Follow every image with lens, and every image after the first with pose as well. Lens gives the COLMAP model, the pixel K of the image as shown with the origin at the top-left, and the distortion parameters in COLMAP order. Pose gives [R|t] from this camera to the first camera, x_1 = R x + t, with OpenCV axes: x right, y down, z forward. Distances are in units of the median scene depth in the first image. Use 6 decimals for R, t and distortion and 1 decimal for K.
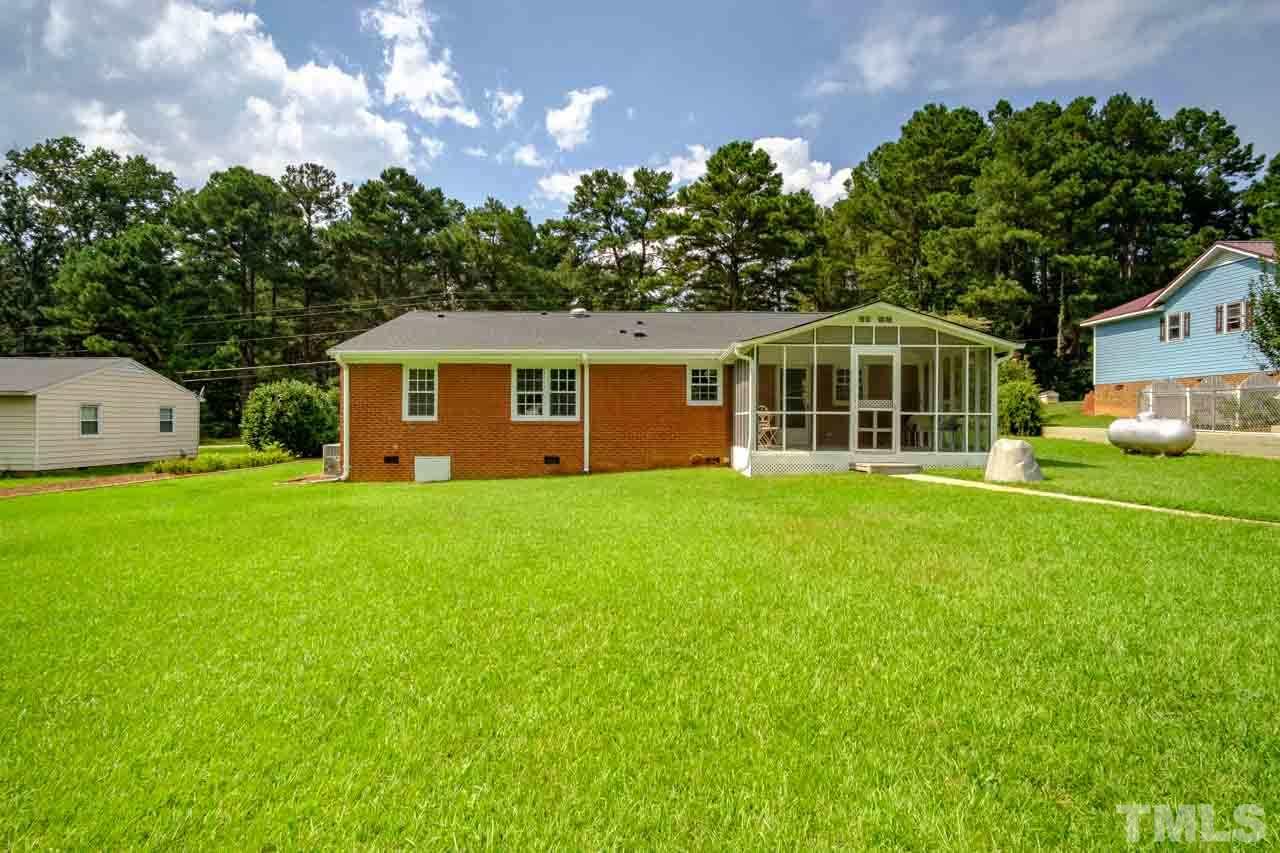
lens RADIAL K [[682.3, 0, 638.3], [0, 682.3, 422.6], [0, 0, 1]] dist [-0.018378, 0.008957]
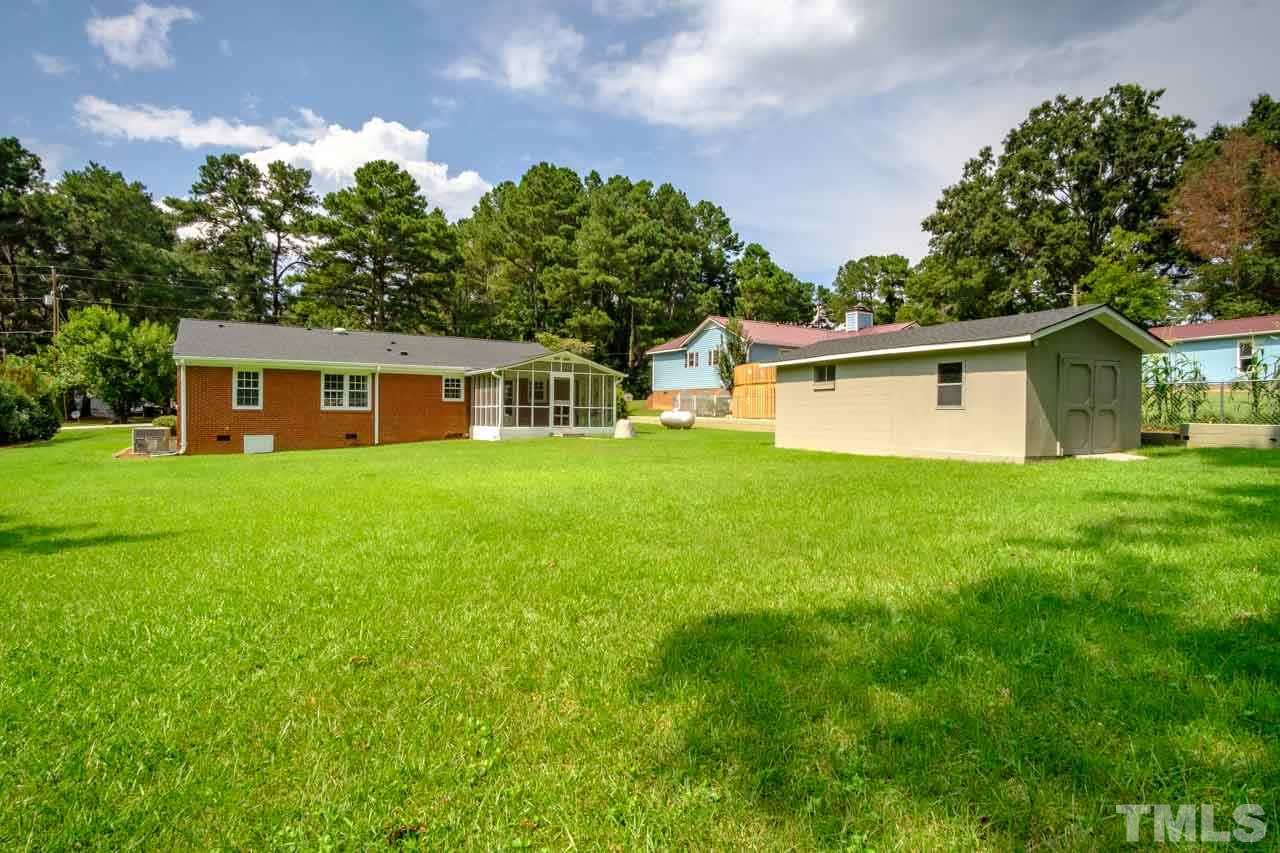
lens RADIAL K [[682.3, 0, 638.3], [0, 682.3, 422.6], [0, 0, 1]] dist [-0.018378, 0.008957]
pose [[0.838138, -0.002401, 0.545453, -0.141249], [-0.003657, 0.999943, 0.010021, 0.002621], [-0.545446, -0.010394, 0.838081, -0.200083]]
